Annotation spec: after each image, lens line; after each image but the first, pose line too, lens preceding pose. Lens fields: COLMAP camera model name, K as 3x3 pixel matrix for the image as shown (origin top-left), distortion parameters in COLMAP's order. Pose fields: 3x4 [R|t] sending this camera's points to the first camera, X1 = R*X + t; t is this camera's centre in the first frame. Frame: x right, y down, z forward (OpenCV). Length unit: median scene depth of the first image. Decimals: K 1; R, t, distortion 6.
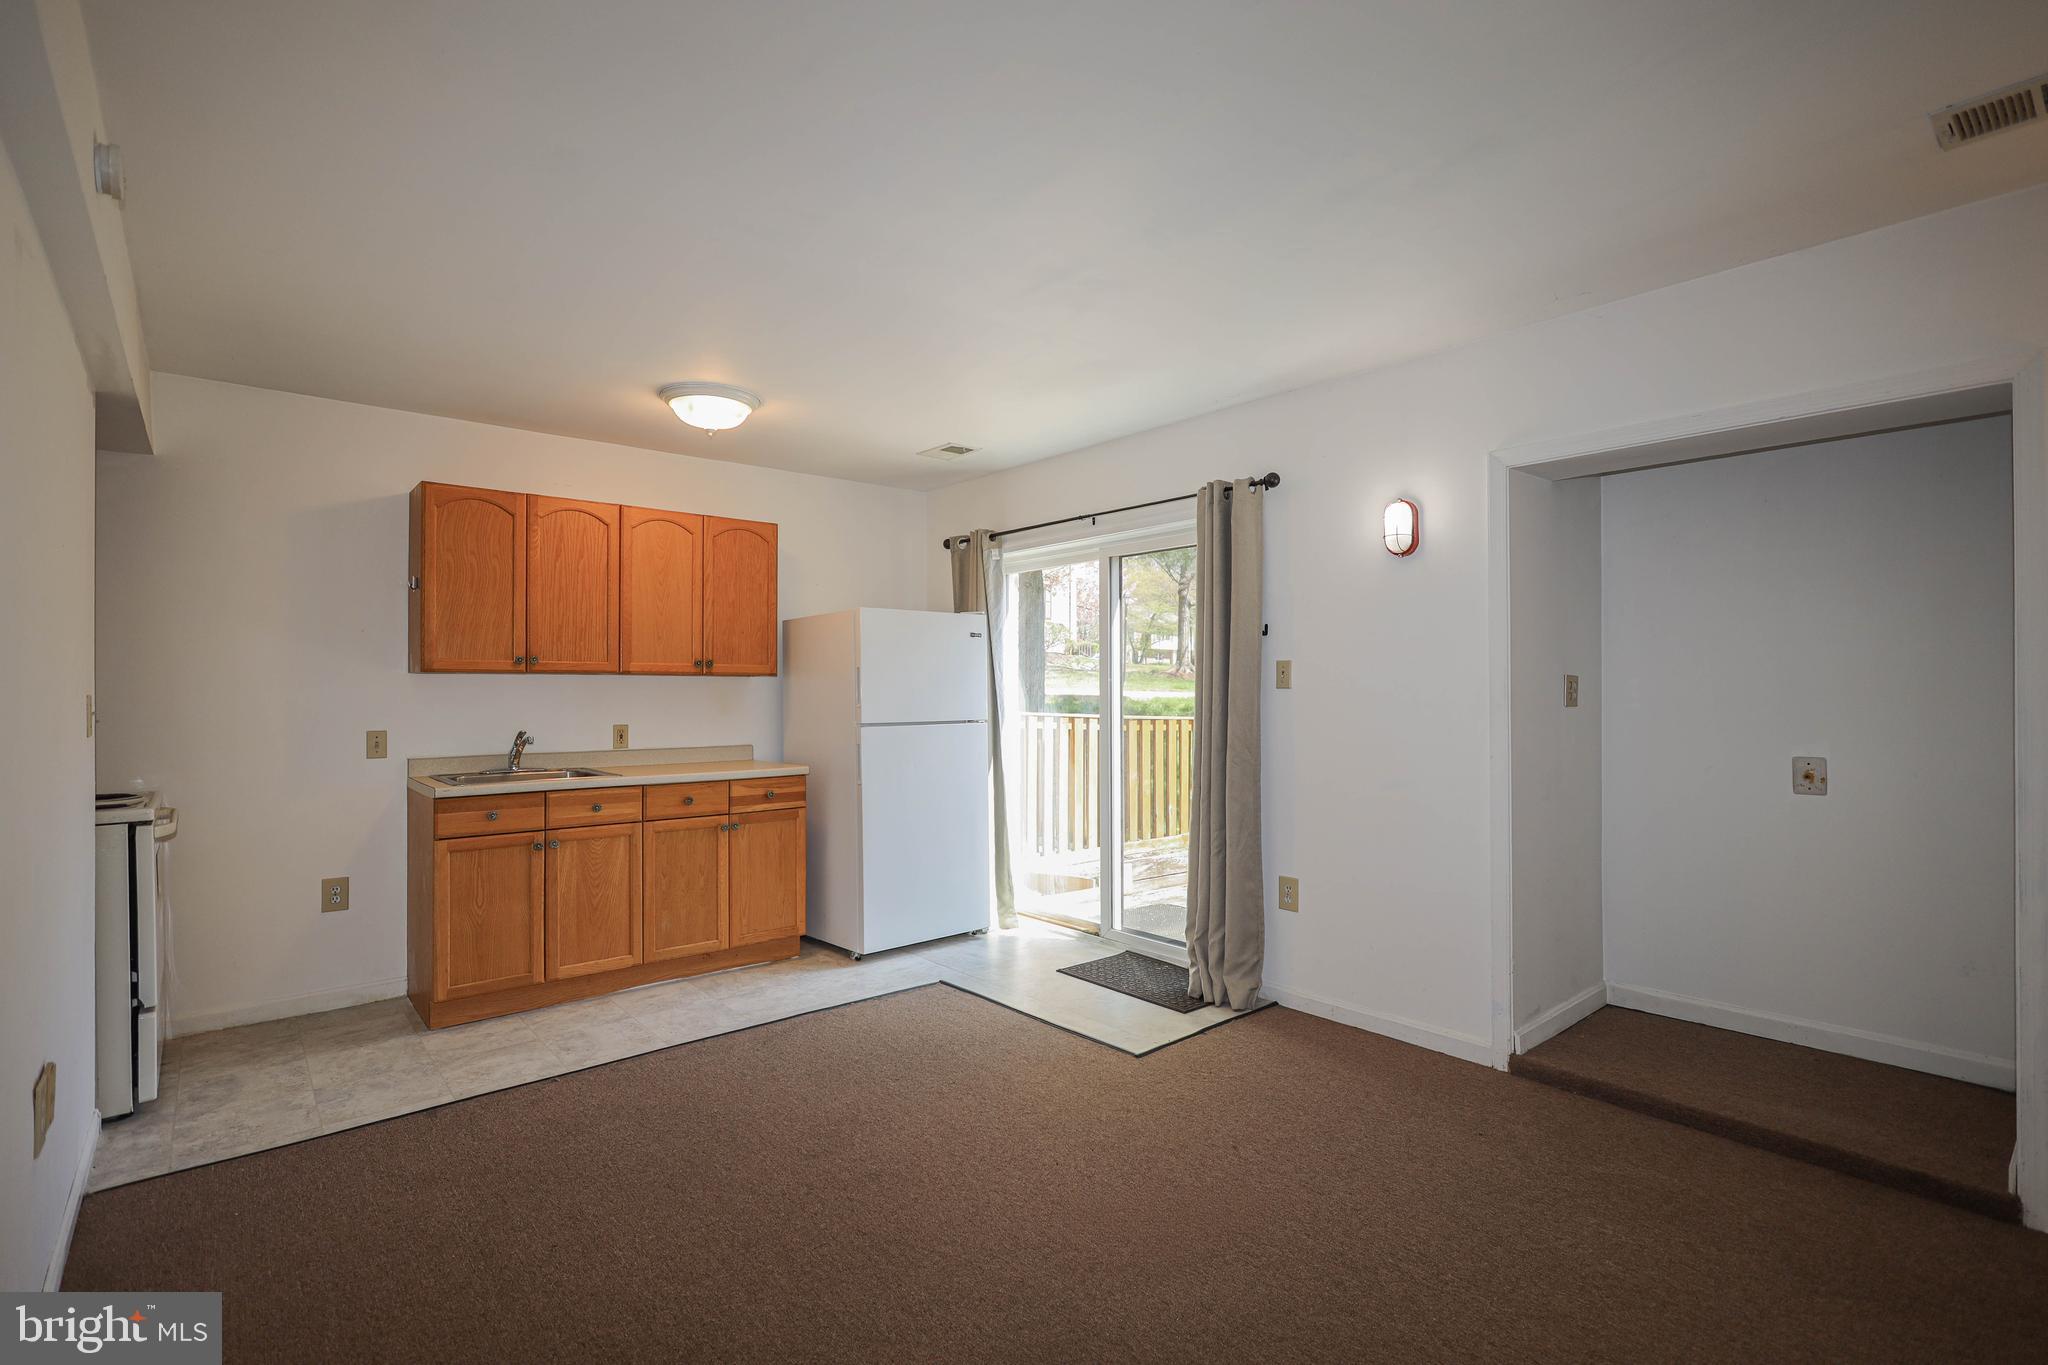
lens RADIAL K [[953.2, 0, 1024.0], [0, 953.2, 690.0], [0, 0, 1]] dist [0.000739, 0.000248]
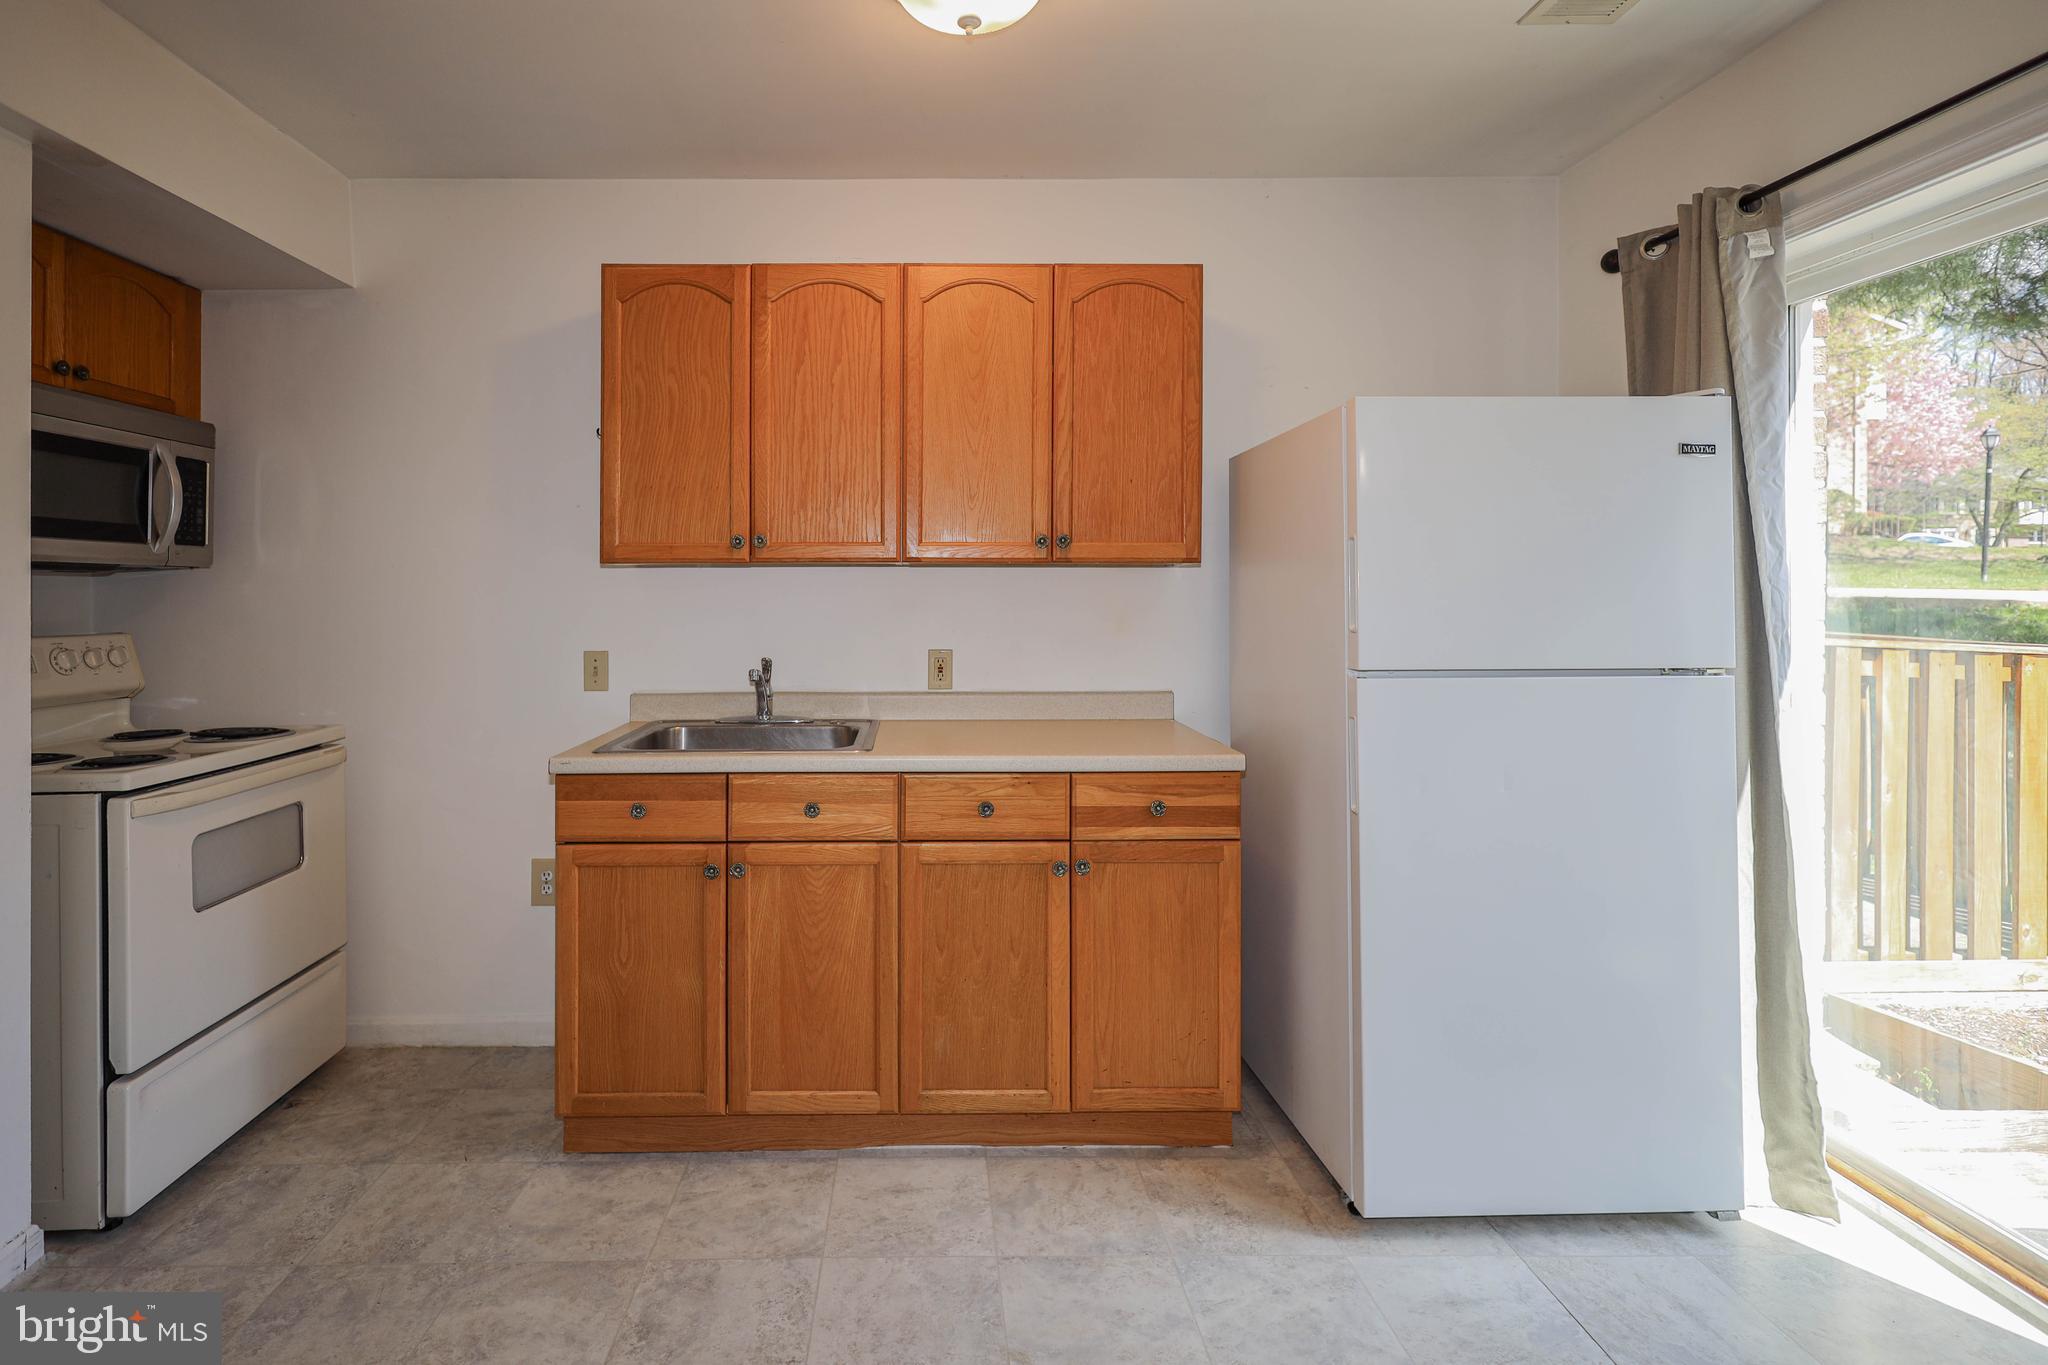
lens RADIAL K [[986.3, 0, 920.7], [0, 986.3, 592.9], [0, 0, 1]] dist [0.001392, 0.000624]
pose [[0.763893, 0.000914, -0.645342, -0.037399], [0.001277, 0.999995, 0.002928, -0.000657], [0.645342, -0.003061, 0.763888, 0.559690]]
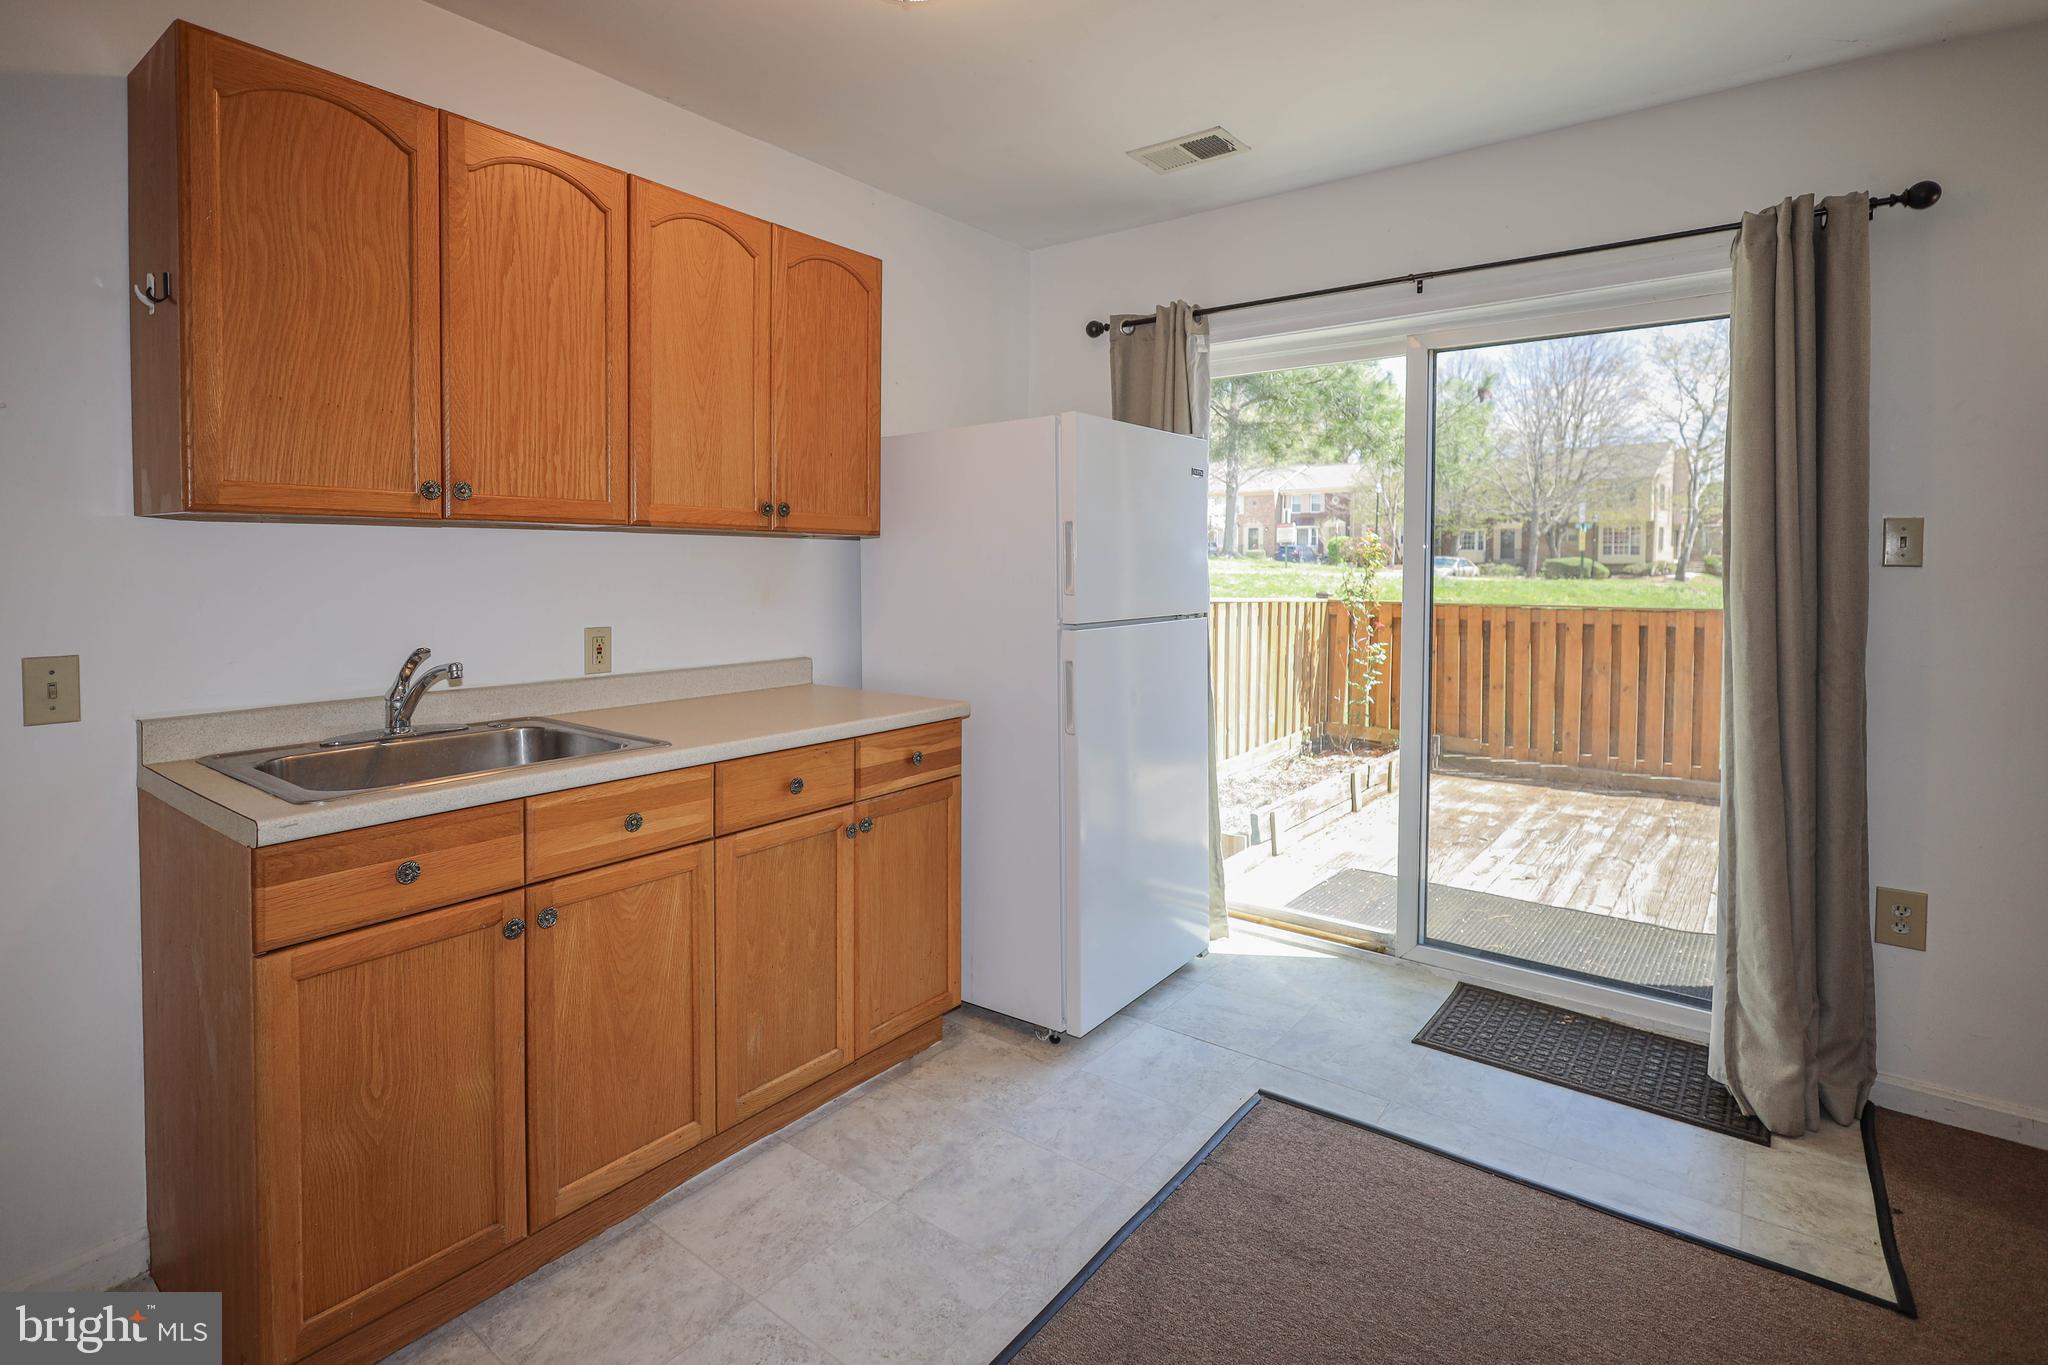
lens RADIAL K [[995.2, 0, 1018.4], [0, 995.2, 594.1], [0, 0, 1]] dist [0.000091, 0.000180]
pose [[0.979154, 0.000400, 0.203120, -0.333278], [-0.007291, 0.999423, 0.033180, -0.000599], [-0.202989, -0.033969, 0.978592, 0.462502]]
